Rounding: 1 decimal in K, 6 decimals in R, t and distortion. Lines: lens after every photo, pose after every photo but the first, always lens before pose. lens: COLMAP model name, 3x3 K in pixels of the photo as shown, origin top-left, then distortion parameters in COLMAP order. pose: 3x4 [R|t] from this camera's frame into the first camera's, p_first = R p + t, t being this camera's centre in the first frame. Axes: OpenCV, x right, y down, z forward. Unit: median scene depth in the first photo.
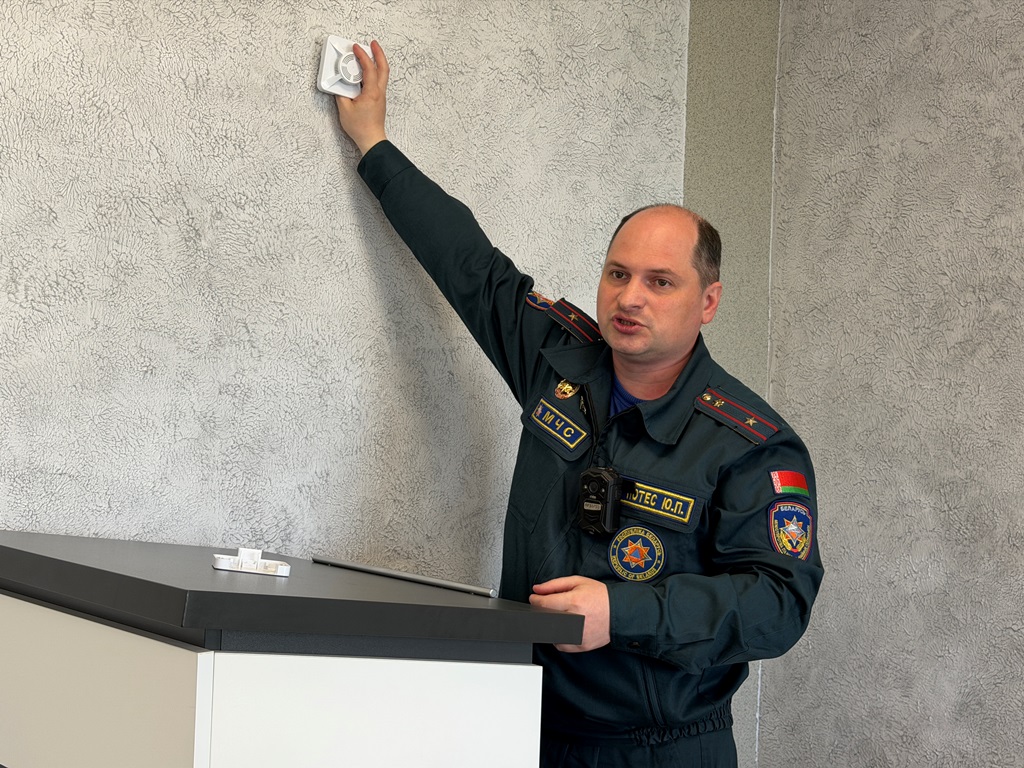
lens RADIAL K [[1442.1, 0, 515.6], [0, 1442.1, 391.2], [0, 0, 1]] dist [0.104037, 0.000000]
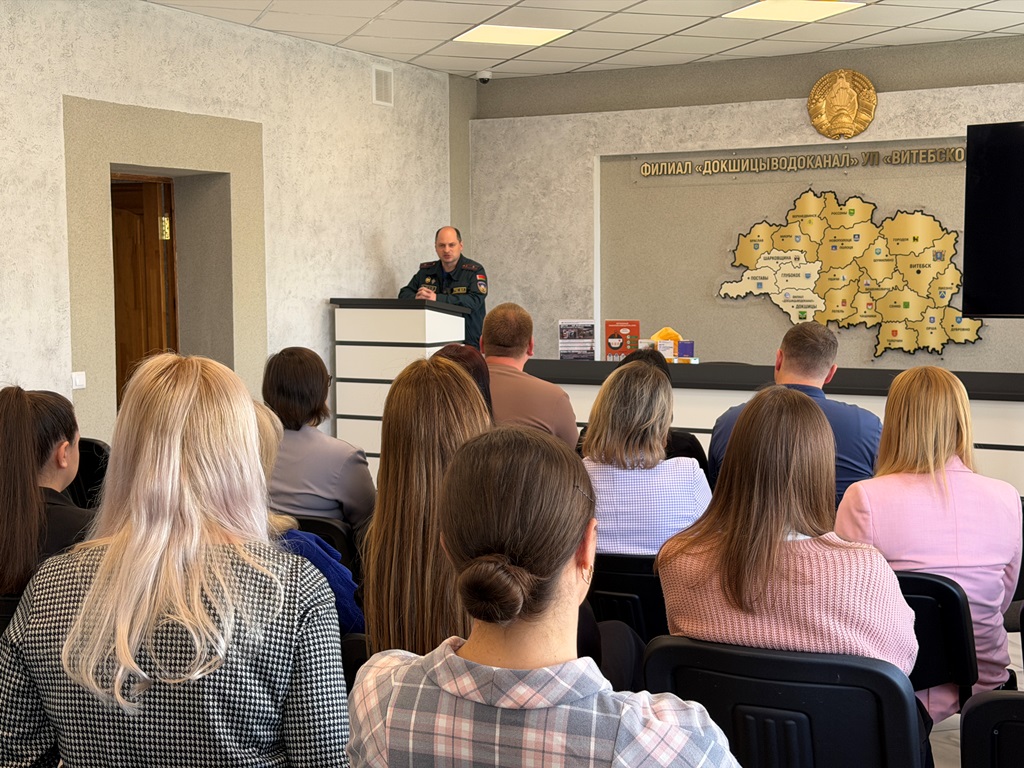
lens RADIAL K [[1442.1, 0, 512.2], [0, 1442.1, 382.1], [0, 0, 1]] dist [0.104037, 0.000000]
pose [[0.941613, -0.061143, 0.331099, -0.964432], [0.034437, 0.995705, 0.085938, -0.015012], [-0.334931, -0.069519, 0.939675, -2.459552]]
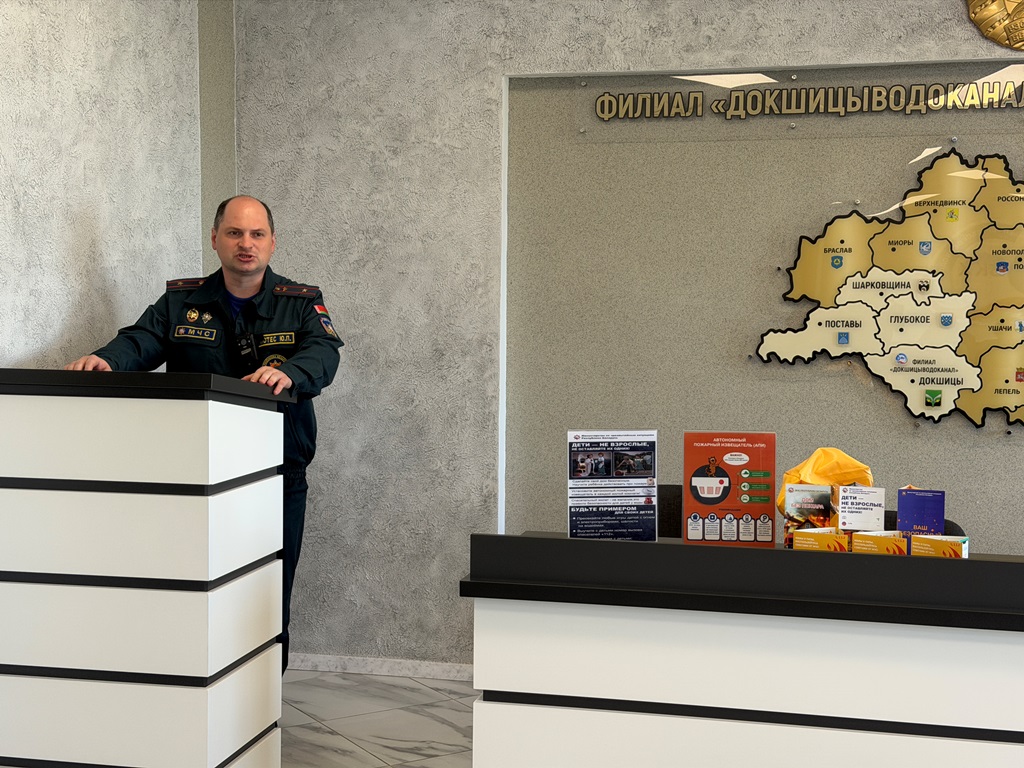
lens RADIAL K [[1442.1, 0, 517.1], [0, 1442.1, 387.3], [0, 0, 1]] dist [0.104037, 0.000000]
pose [[0.818682, -0.057768, 0.571334, -0.589877], [0.016790, 0.996910, 0.076738, -0.010293], [-0.574002, -0.053231, 0.817122, -0.633995]]
